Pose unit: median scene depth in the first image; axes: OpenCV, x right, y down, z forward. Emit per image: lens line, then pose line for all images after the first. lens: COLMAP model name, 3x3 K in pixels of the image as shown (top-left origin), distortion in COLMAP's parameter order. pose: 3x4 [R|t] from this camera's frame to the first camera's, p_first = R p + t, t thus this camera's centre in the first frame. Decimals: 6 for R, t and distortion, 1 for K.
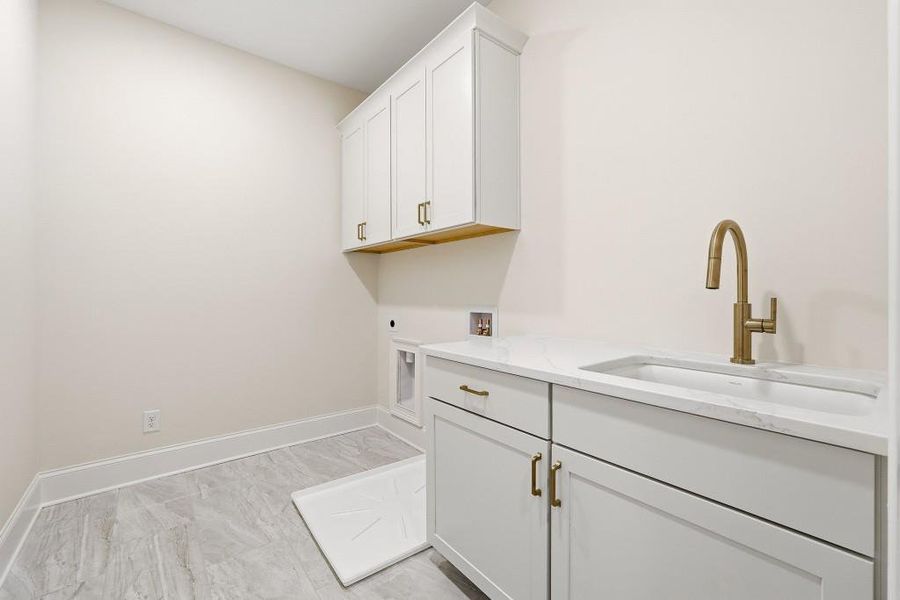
lens RADIAL K [[380.8, 0, 452.4], [0, 380.8, 297.0], [0, 0, 1]] dist [-0.002915, 0.003074]
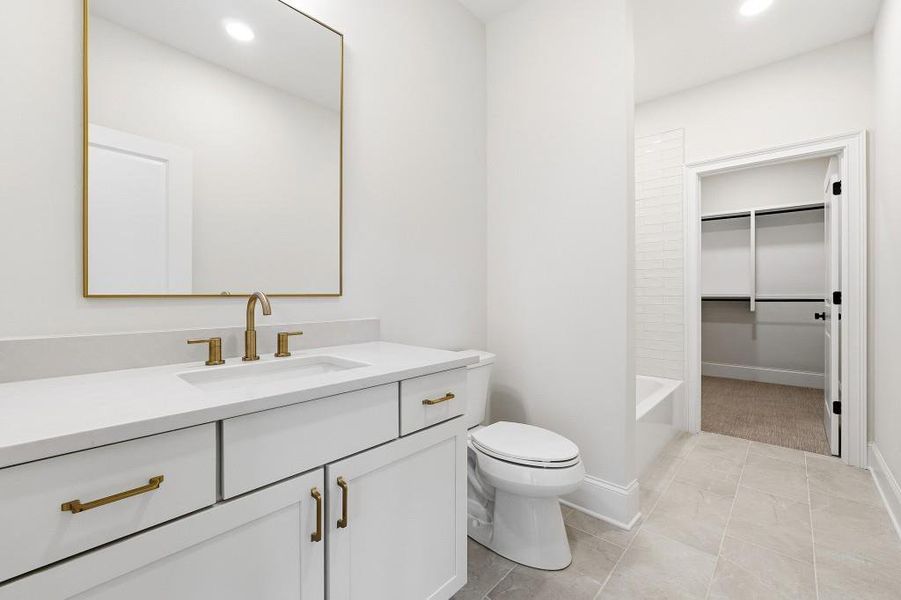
lens RADIAL K [[381.2, 0, 452.8], [0, 381.2, 299.7], [0, 0, 1]] dist [-0.002915, 0.003074]
pose [[-0.179783, 0.004059, 0.983698, -0.799636], [0.011838, 0.999928, -0.001962, 0.003958], [-0.983635, 0.011292, -0.179818, 1.040647]]
